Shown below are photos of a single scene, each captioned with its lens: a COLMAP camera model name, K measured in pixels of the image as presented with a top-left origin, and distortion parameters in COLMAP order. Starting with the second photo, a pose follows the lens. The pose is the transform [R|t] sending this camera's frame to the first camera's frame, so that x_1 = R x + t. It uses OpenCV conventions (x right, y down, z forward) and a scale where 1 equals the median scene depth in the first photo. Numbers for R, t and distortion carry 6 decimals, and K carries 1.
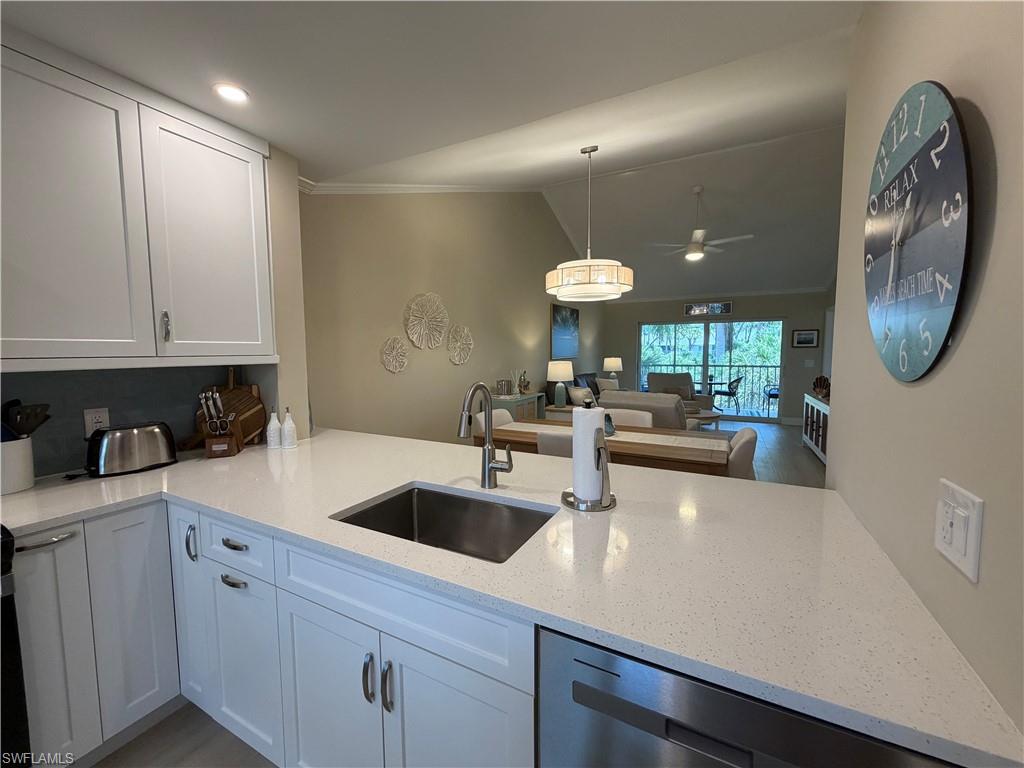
lens RADIAL K [[407.8, 0, 509.6], [0, 407.8, 383.8], [0, 0, 1]] dist [-0.002067, 0.001046]
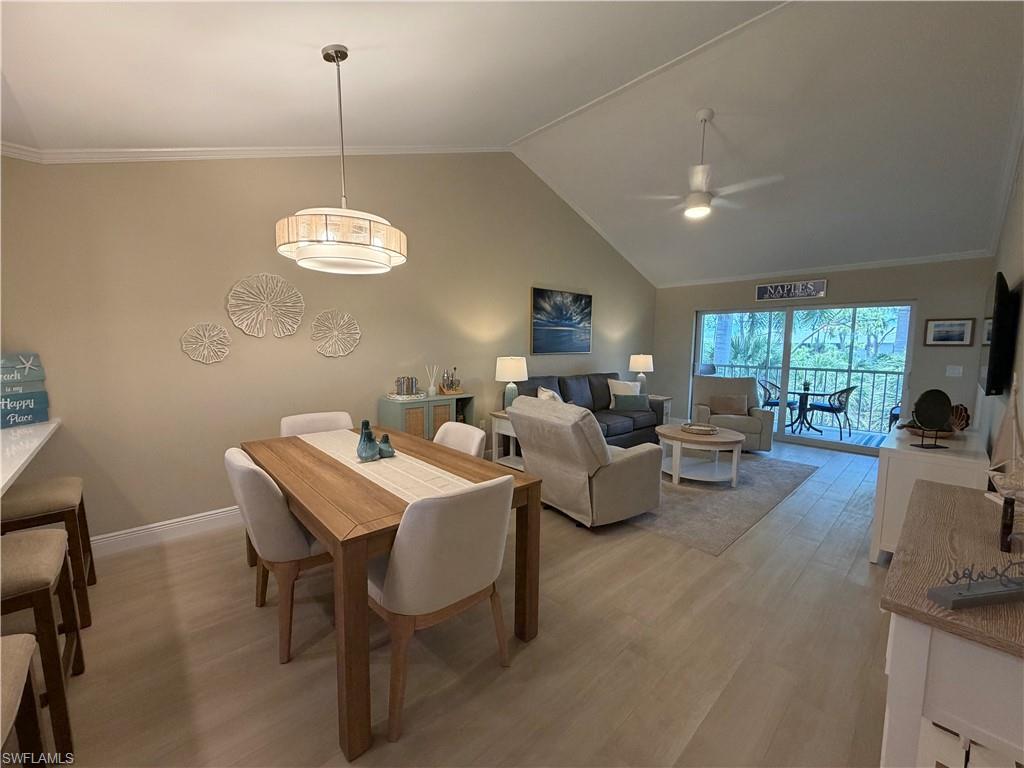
lens RADIAL K [[407.8, 0, 510.5], [0, 407.8, 382.9], [0, 0, 1]] dist [-0.002067, 0.001046]
pose [[0.945270, 0.047361, -0.322833, 0.579811], [-0.043378, 0.998868, 0.019525, -0.028824], [0.323392, -0.004453, 0.946255, 0.343188]]
